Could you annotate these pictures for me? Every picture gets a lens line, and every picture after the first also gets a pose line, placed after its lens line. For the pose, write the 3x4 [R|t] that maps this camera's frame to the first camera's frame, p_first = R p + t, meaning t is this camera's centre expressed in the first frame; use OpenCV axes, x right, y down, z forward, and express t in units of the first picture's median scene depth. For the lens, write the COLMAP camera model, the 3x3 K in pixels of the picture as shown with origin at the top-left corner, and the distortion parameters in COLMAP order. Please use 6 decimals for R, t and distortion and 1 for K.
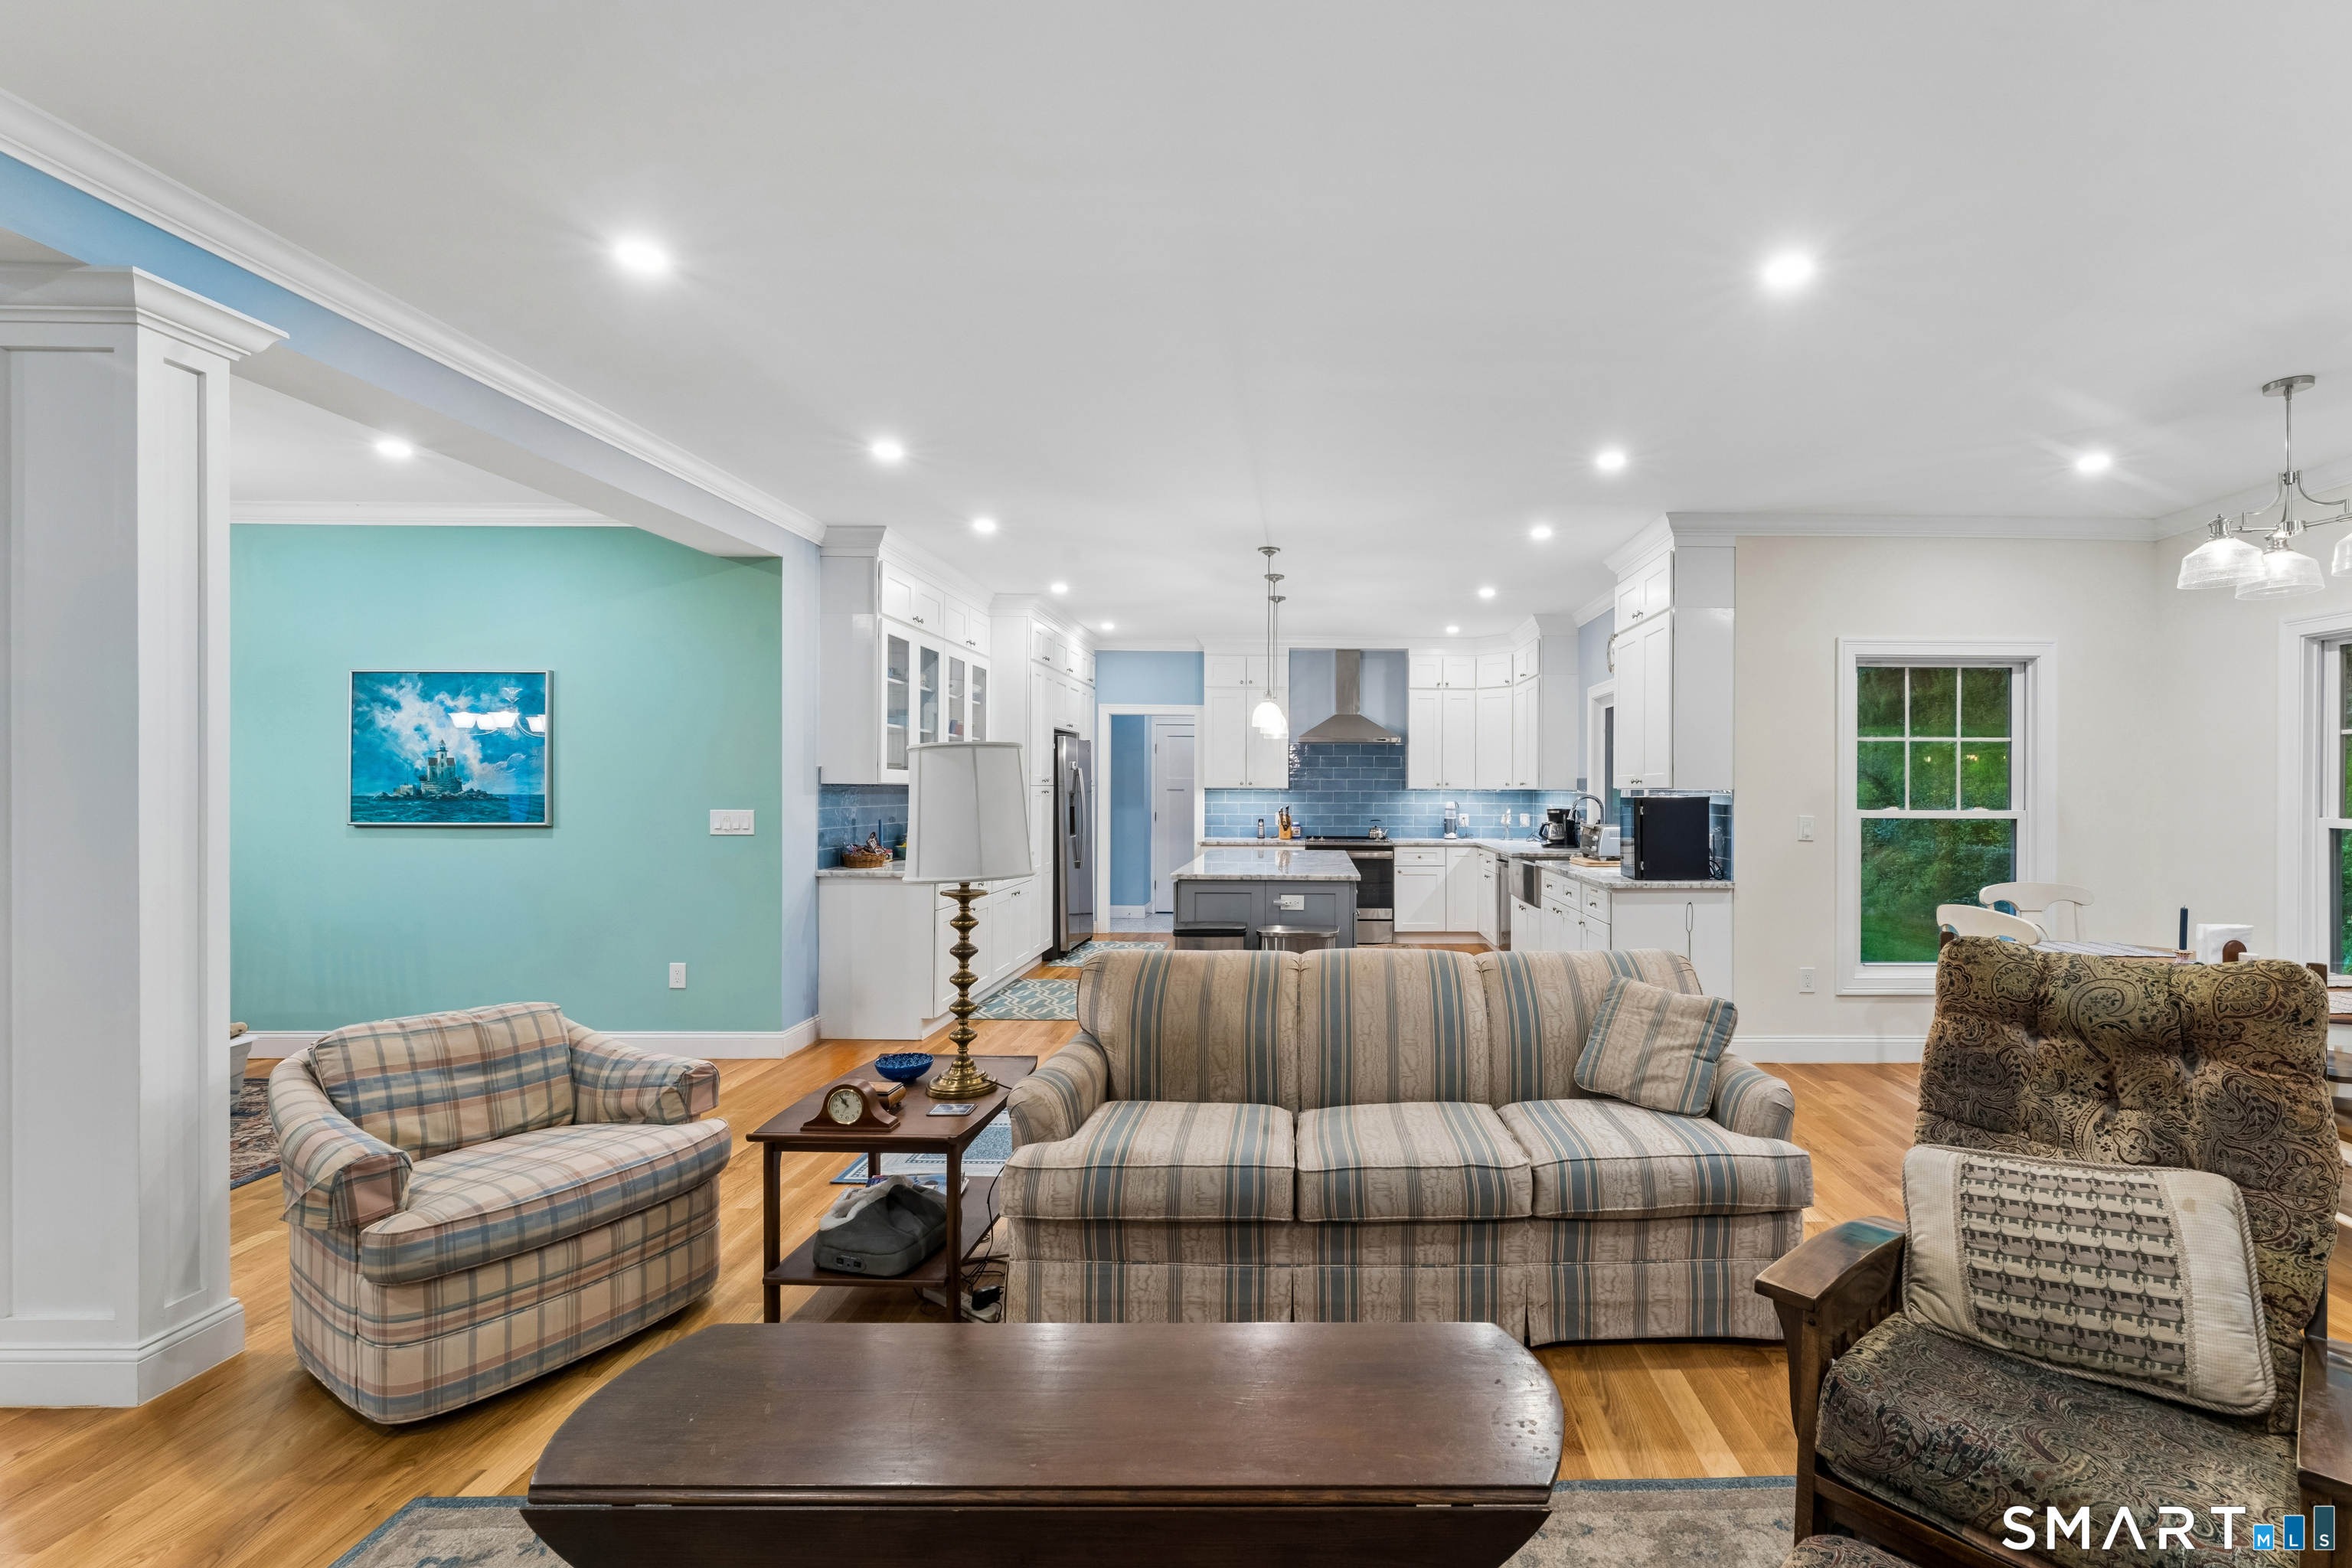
lens RADIAL K [[981.0, 0, 1232.0], [0, 981.0, 791.6], [0, 0, 1]] dist [-0.001298, -0.000381]
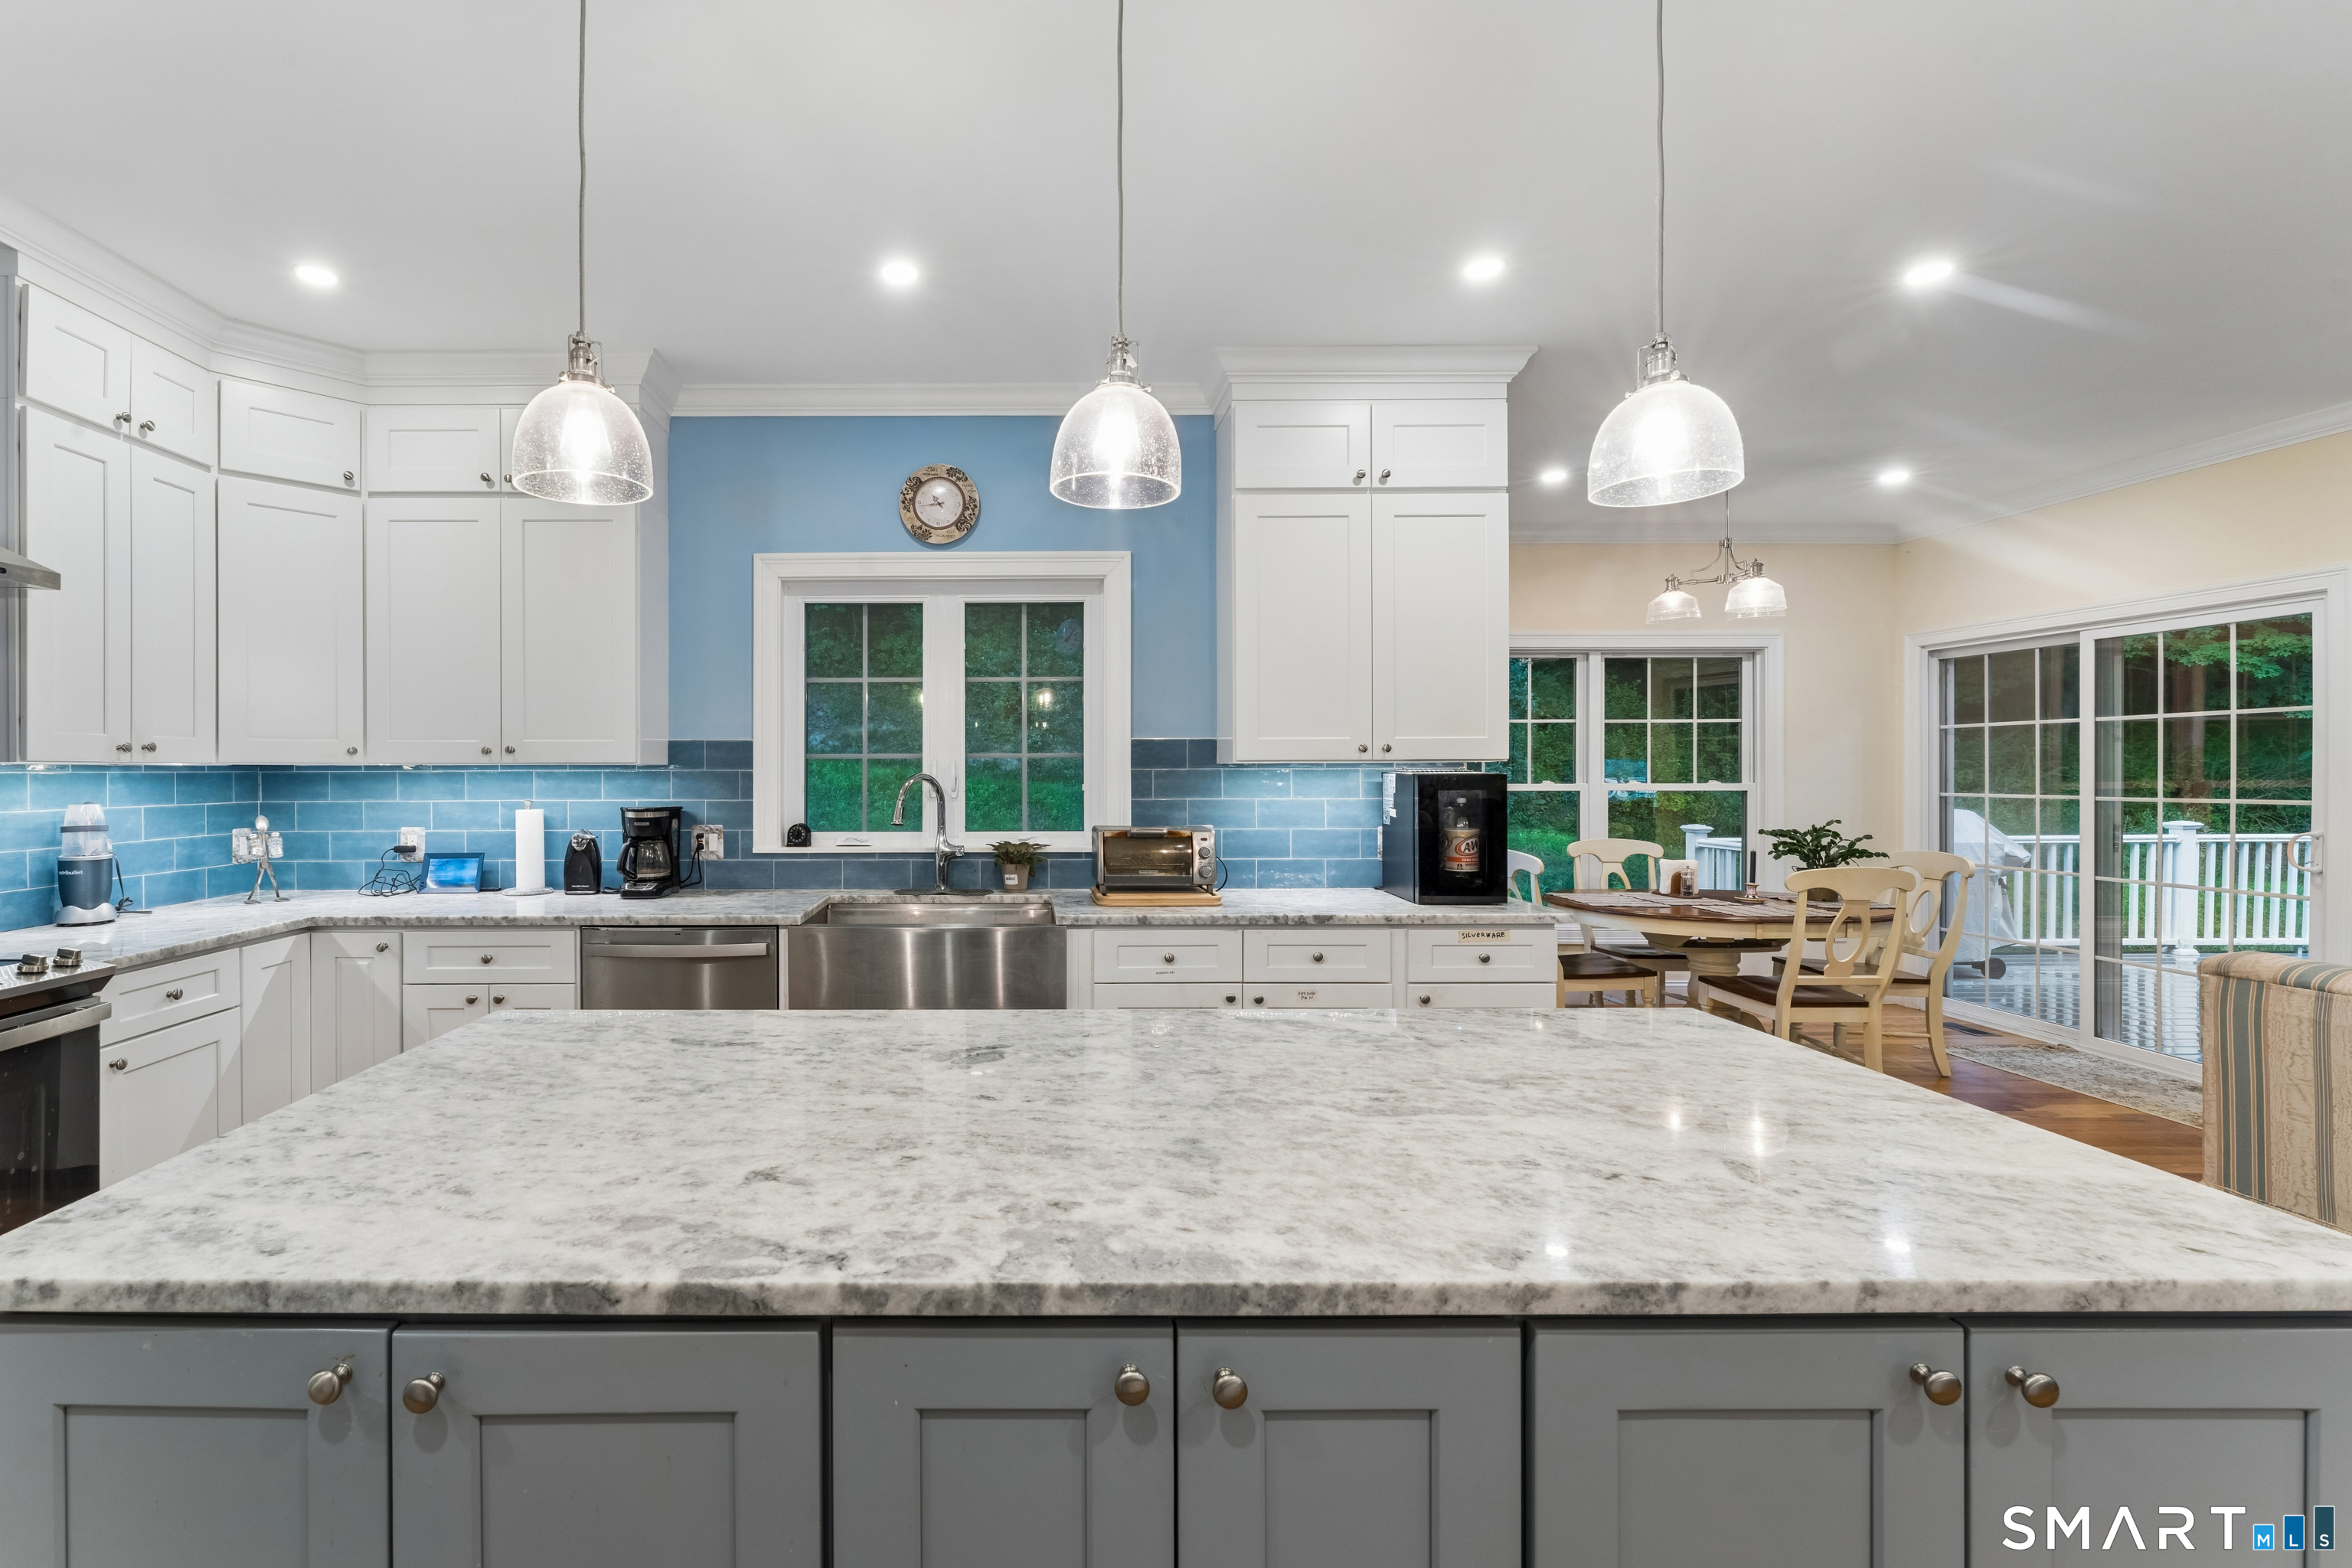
lens RADIAL K [[1012.5, 0, 1065.3], [0, 1012.5, 770.3], [0, 0, 1]] dist [0.011818, -0.000057]
pose [[0.020066, -0.006404, 0.999778, -0.379101], [0.004101, 0.999972, 0.006323, -0.004701], [-0.999790, 0.003973, 0.020092, 1.179093]]
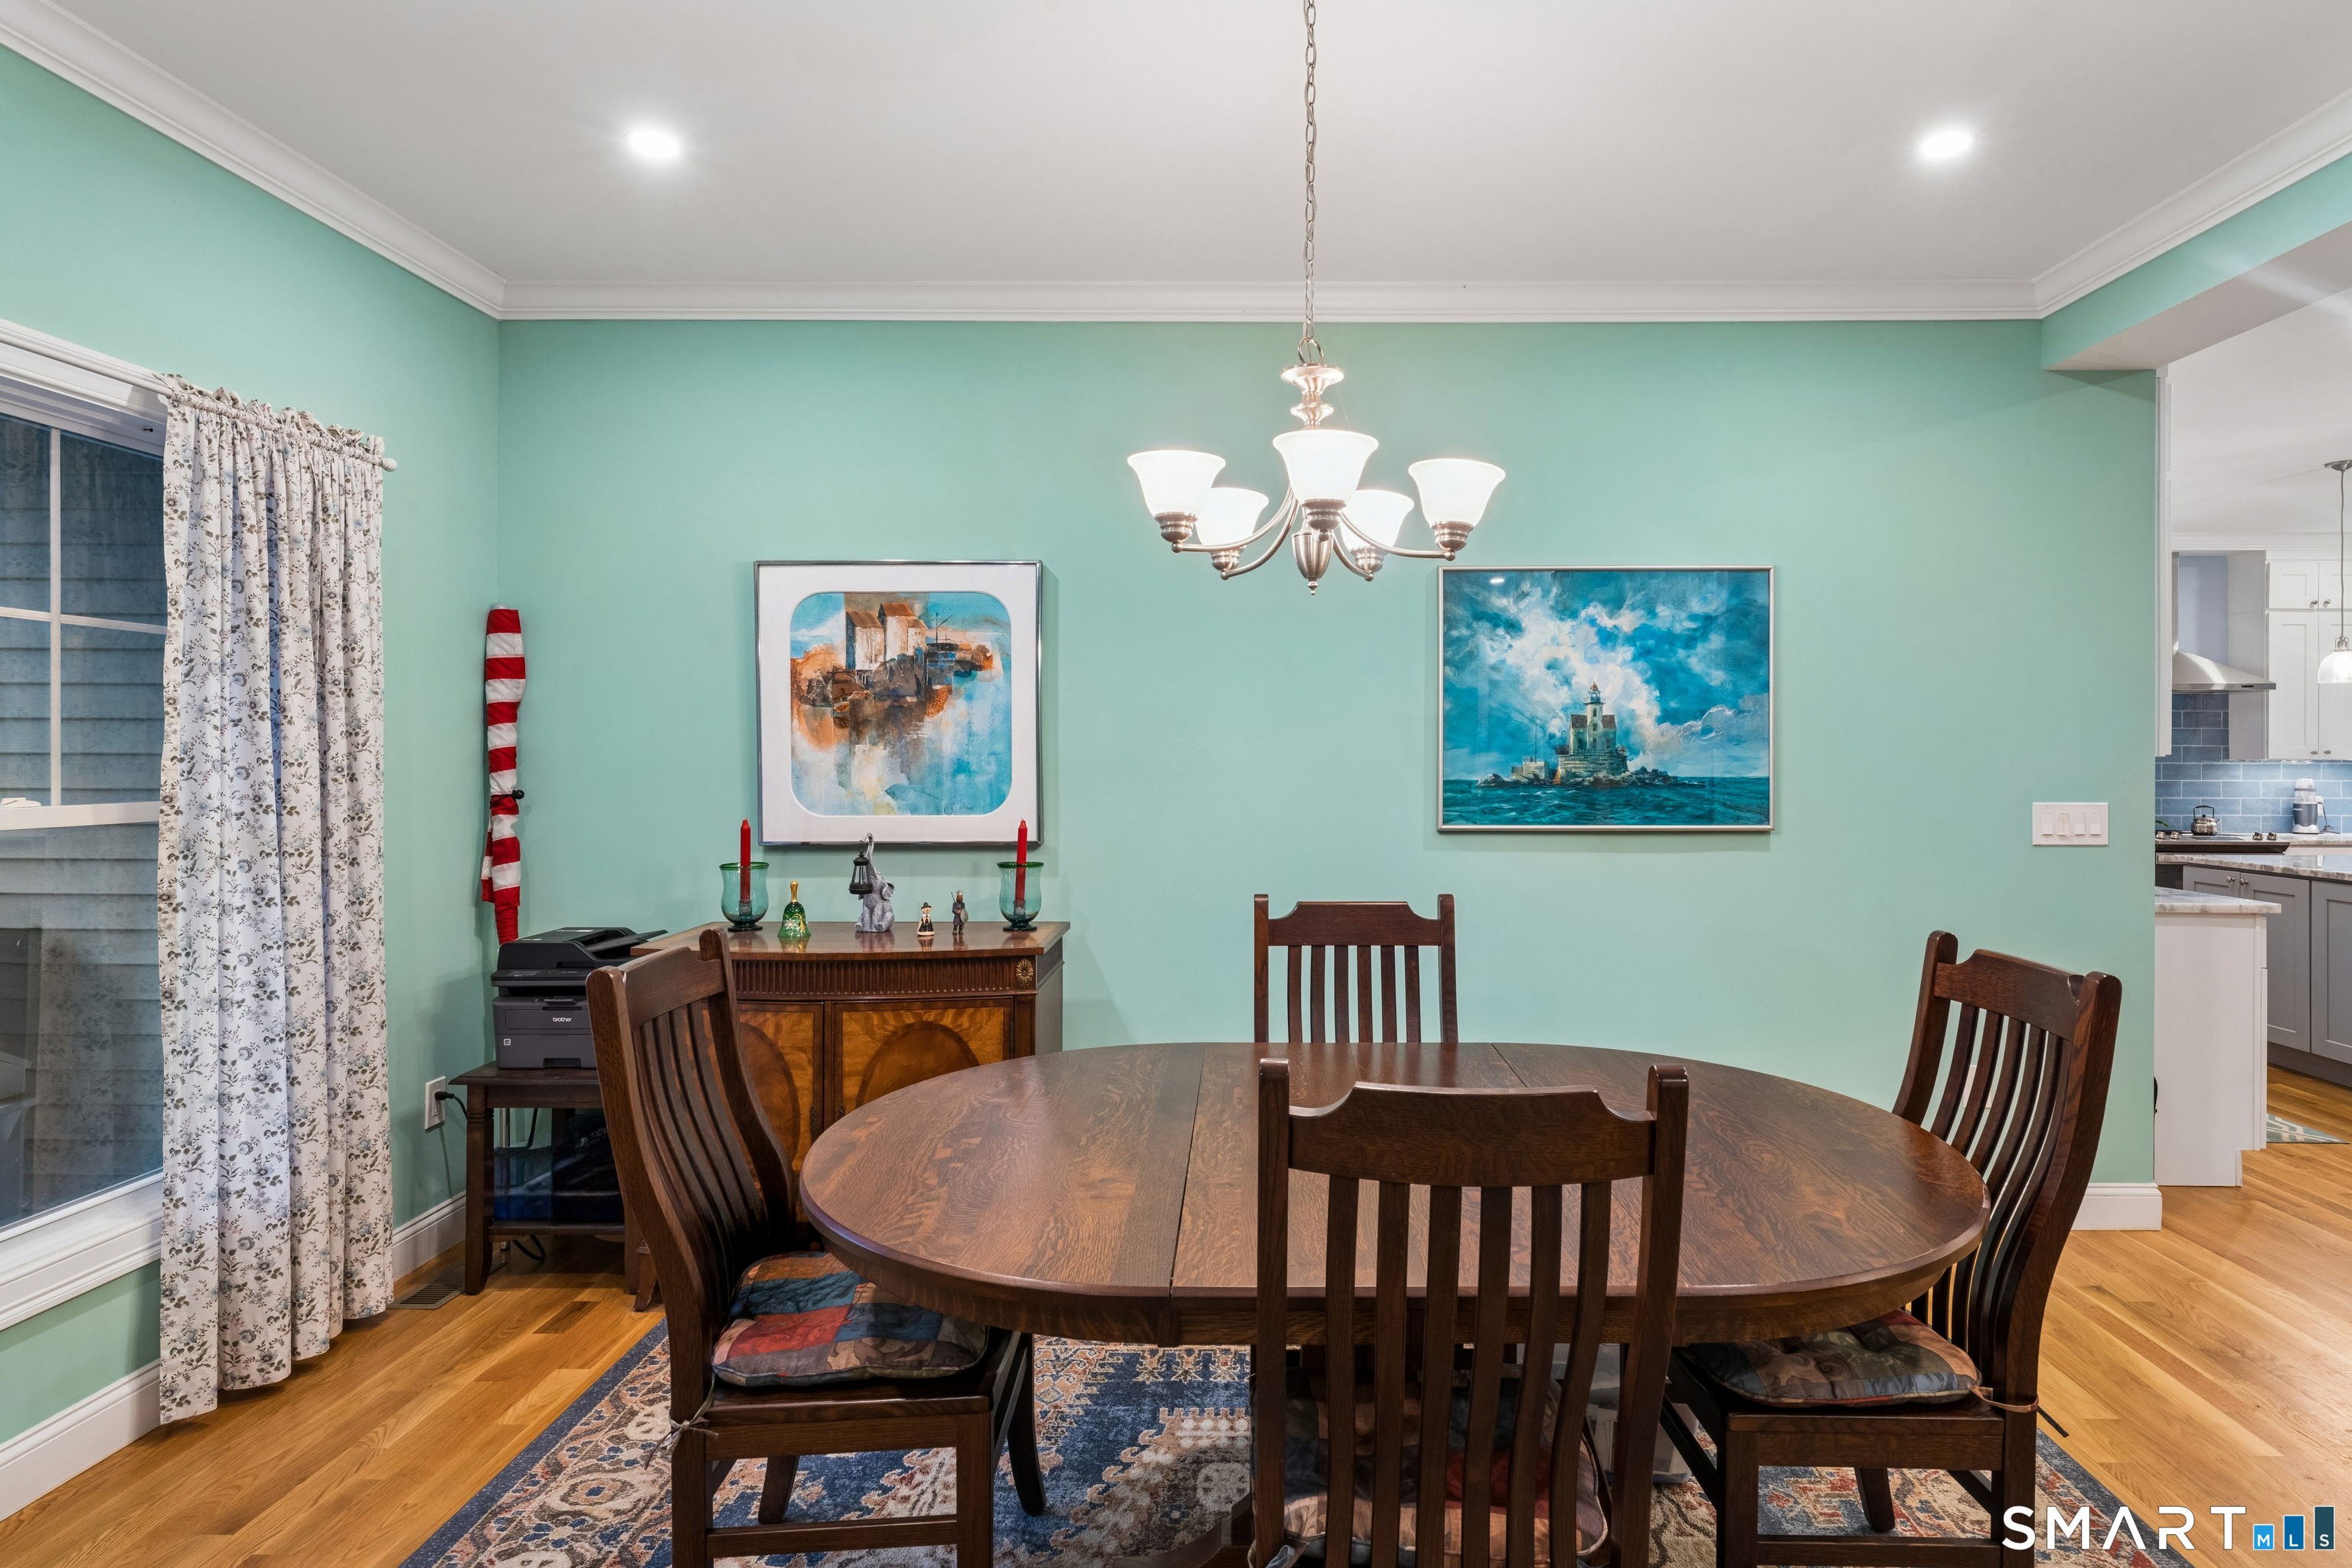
lens RADIAL K [[1255.5, 0, 1265.5], [0, 1255.5, 744.7], [0, 0, 1]] dist [-0.000690, 0.000346]
pose [[0.999465, -0.000933, -0.032698, -0.981550], [0.000593, 0.999946, -0.010405, -0.009011], [0.032706, 0.010380, 0.999411, 0.241491]]
